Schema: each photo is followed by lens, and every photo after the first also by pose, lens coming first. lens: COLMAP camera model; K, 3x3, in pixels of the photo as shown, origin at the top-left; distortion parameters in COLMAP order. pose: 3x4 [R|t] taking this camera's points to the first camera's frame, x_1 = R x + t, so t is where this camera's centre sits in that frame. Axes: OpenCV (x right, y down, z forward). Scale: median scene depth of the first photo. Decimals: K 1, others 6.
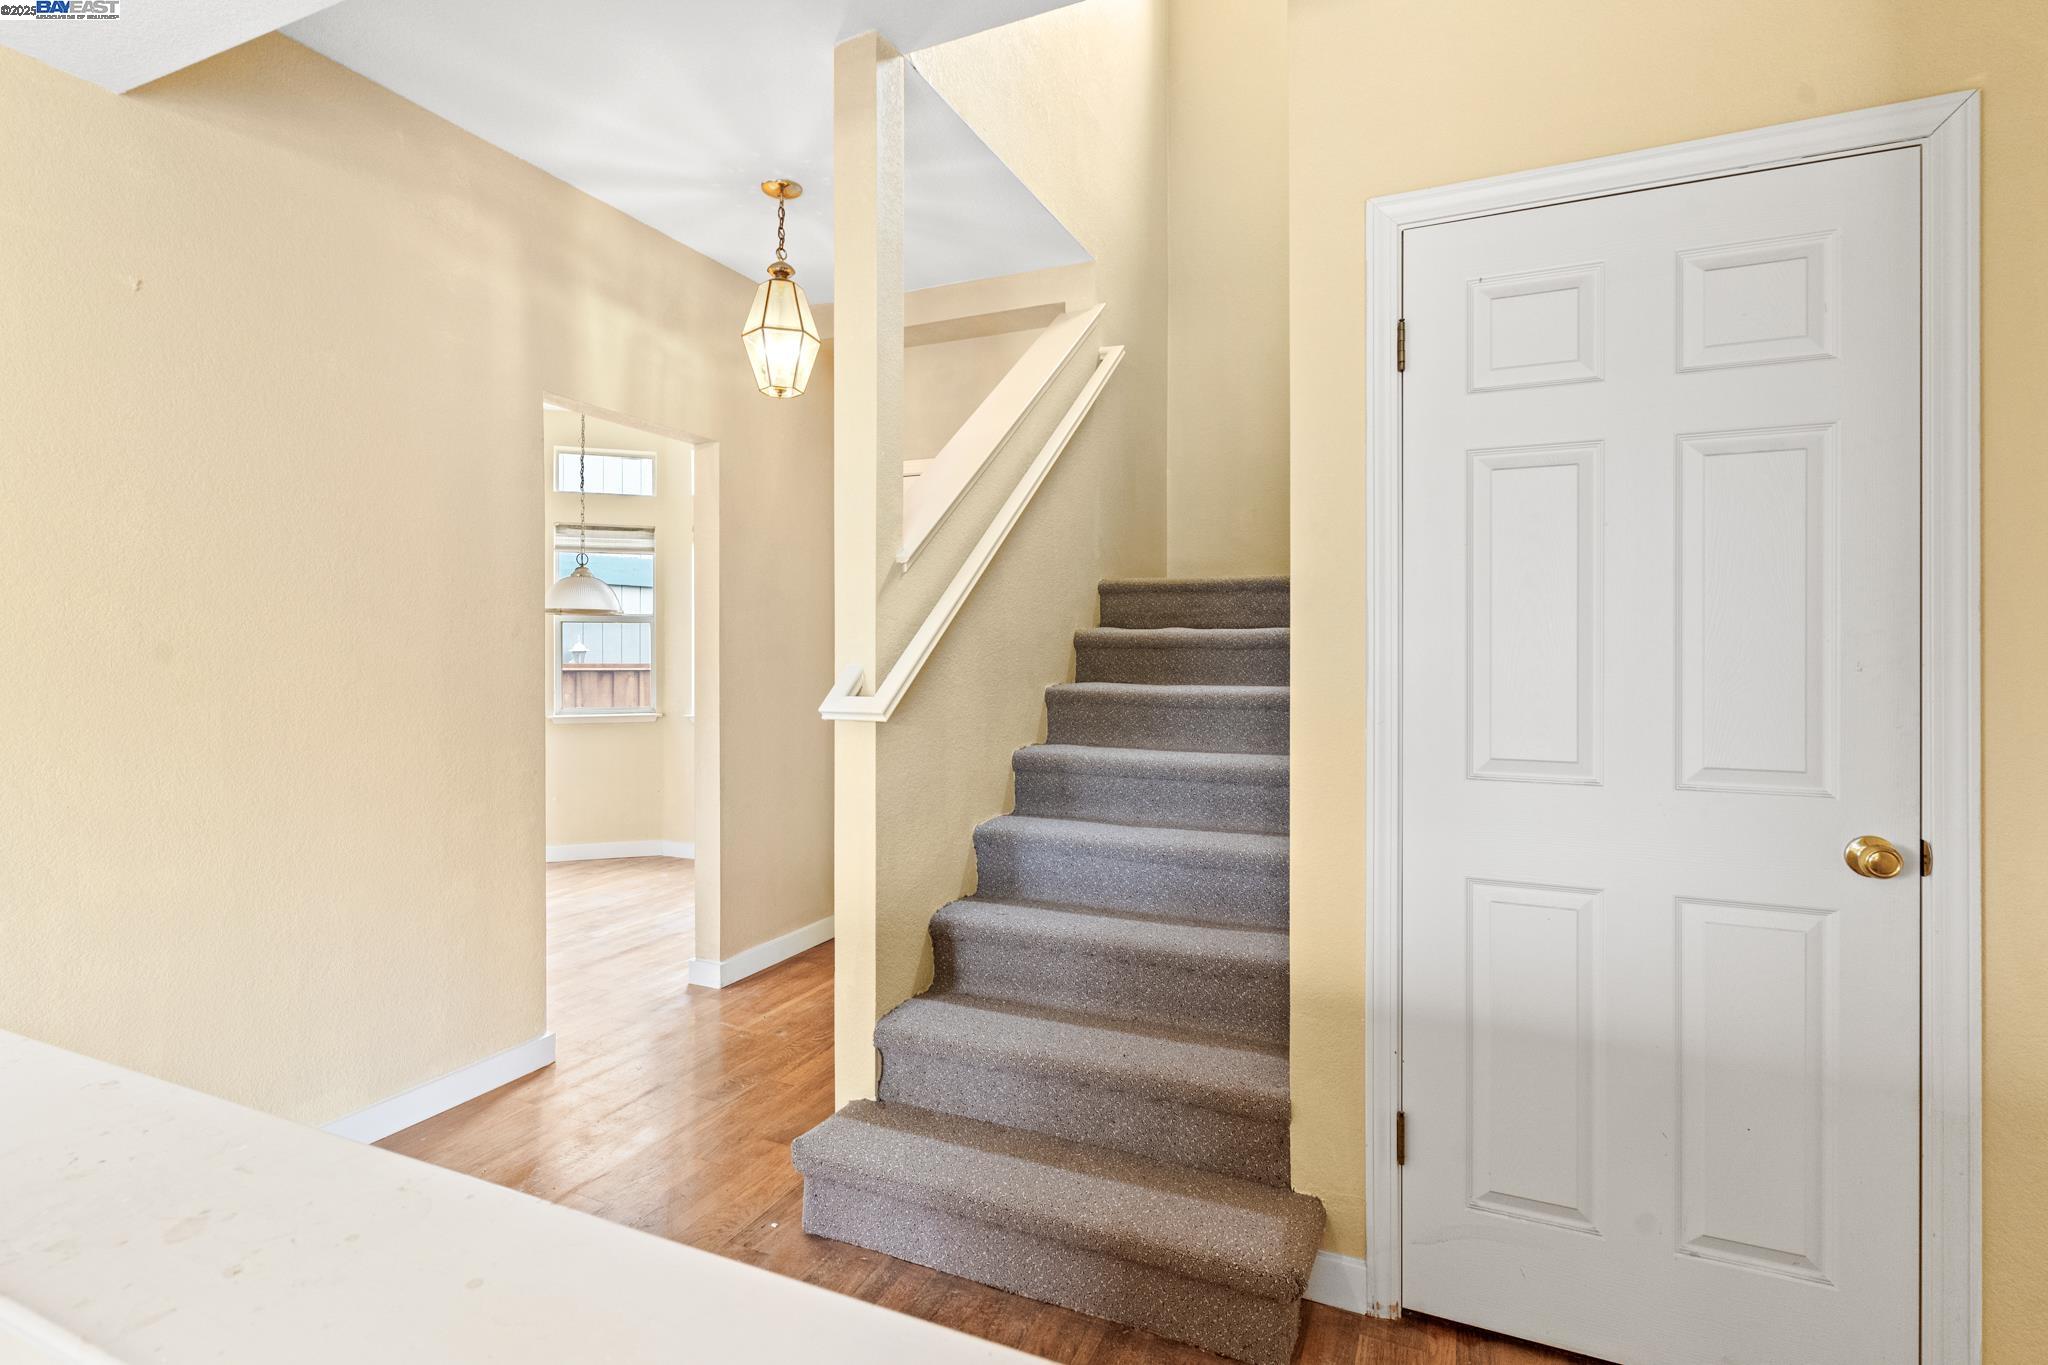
lens RADIAL K [[986.2, 0, 1024.6], [0, 986.2, 664.1], [0, 0, 1]] dist [0.001928, -0.000956]
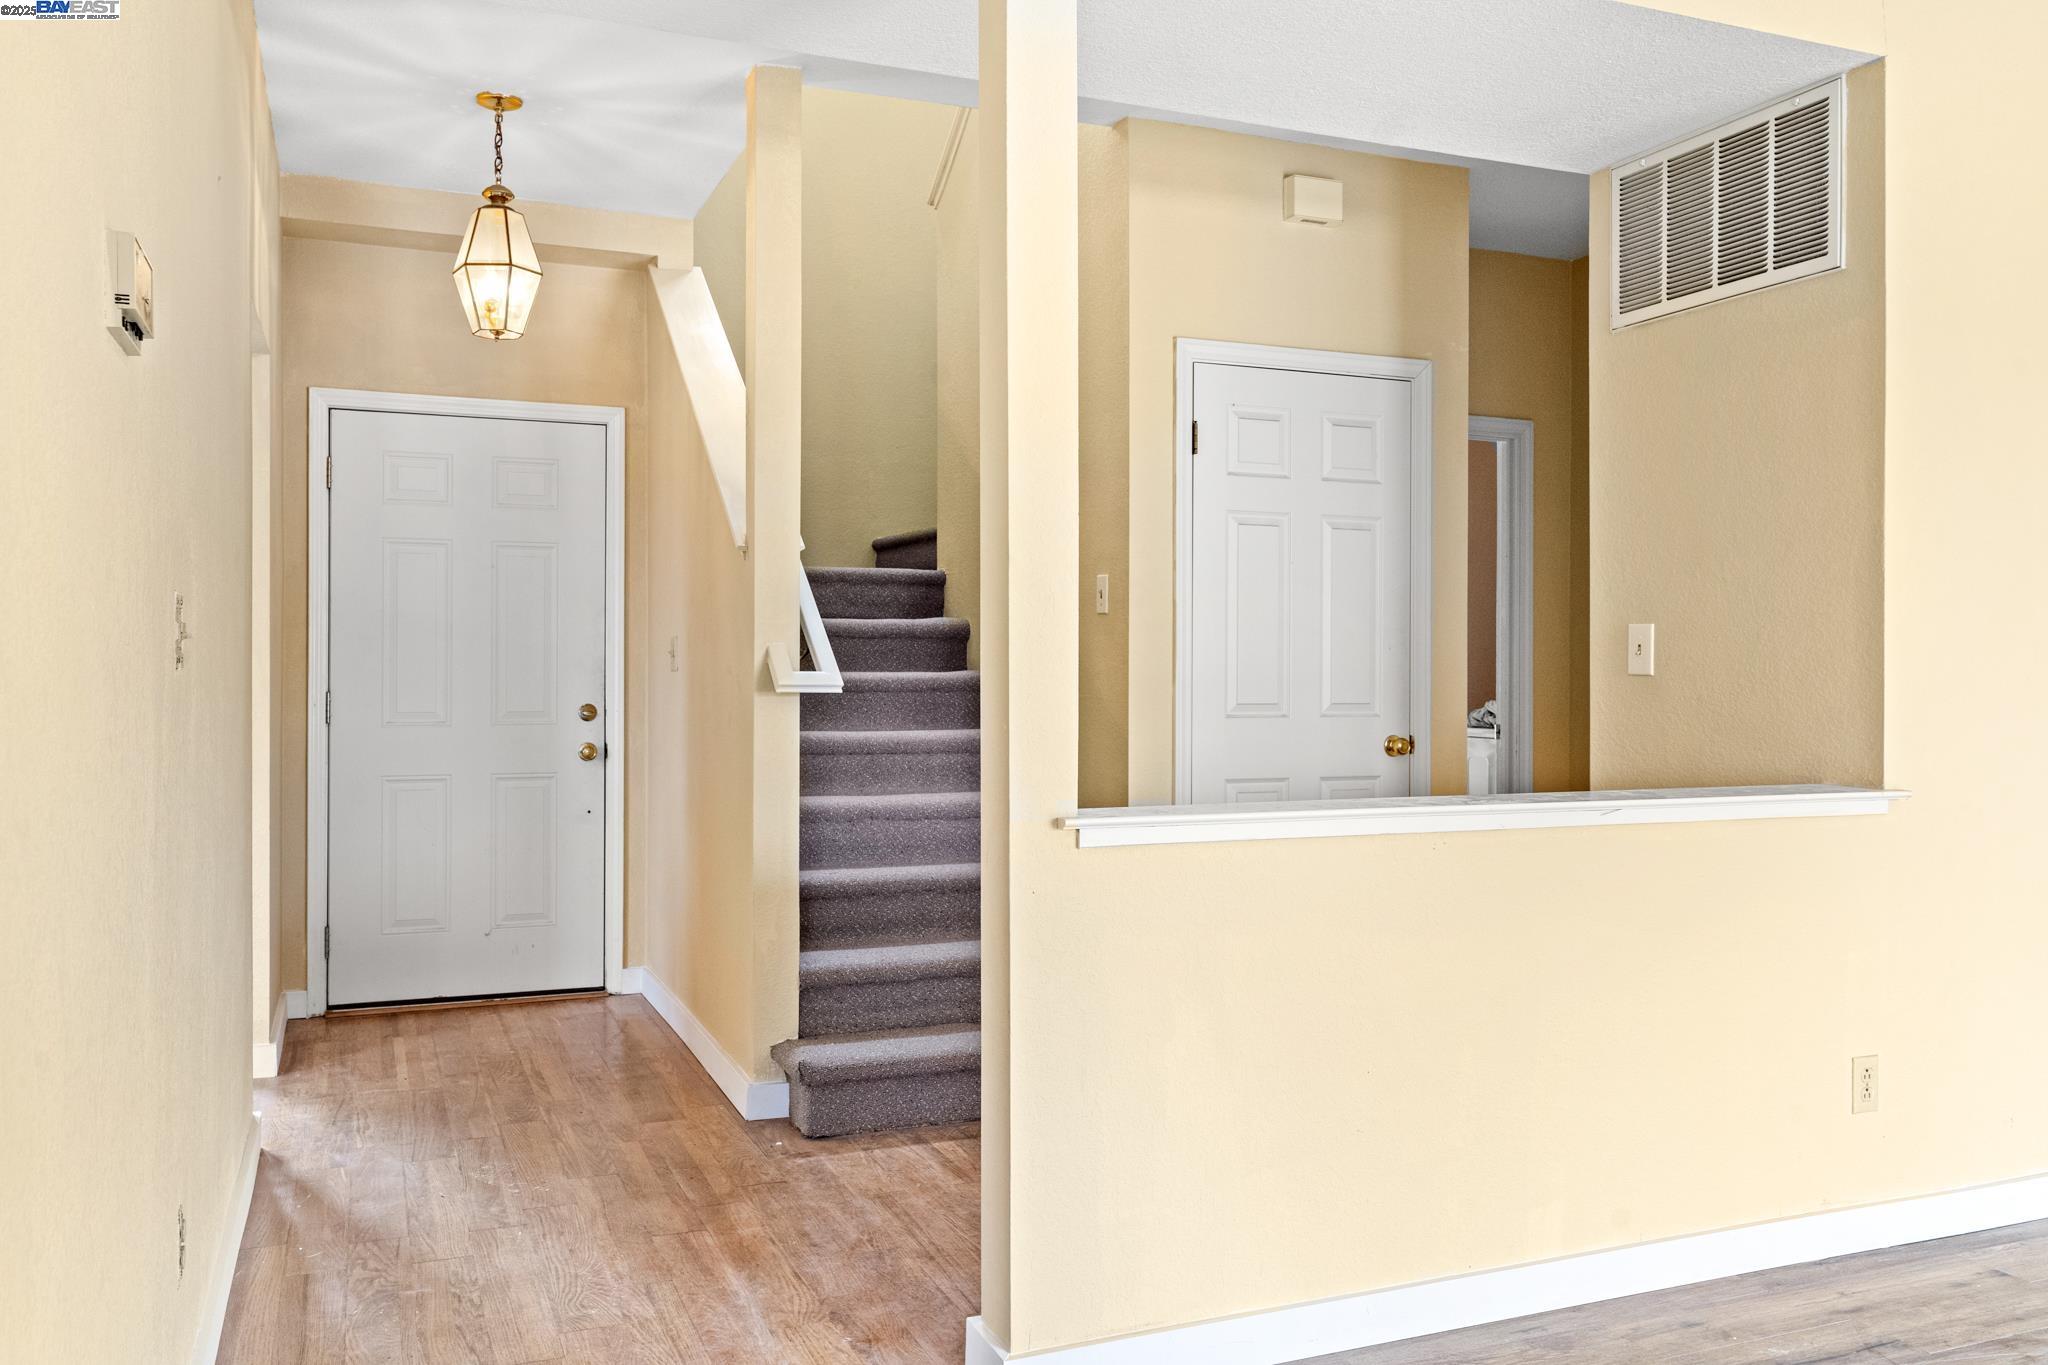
lens RADIAL K [[1583.9, 0, 1023.6], [0, 1583.9, 682.0], [0, 0, 1]] dist [0.009807, -0.000668]
pose [[0.687247, -0.001808, 0.726421, -1.111226], [0.004231, 0.999990, -0.001514, 0.042763], [-0.726411, 0.004114, 0.687248, -0.351939]]
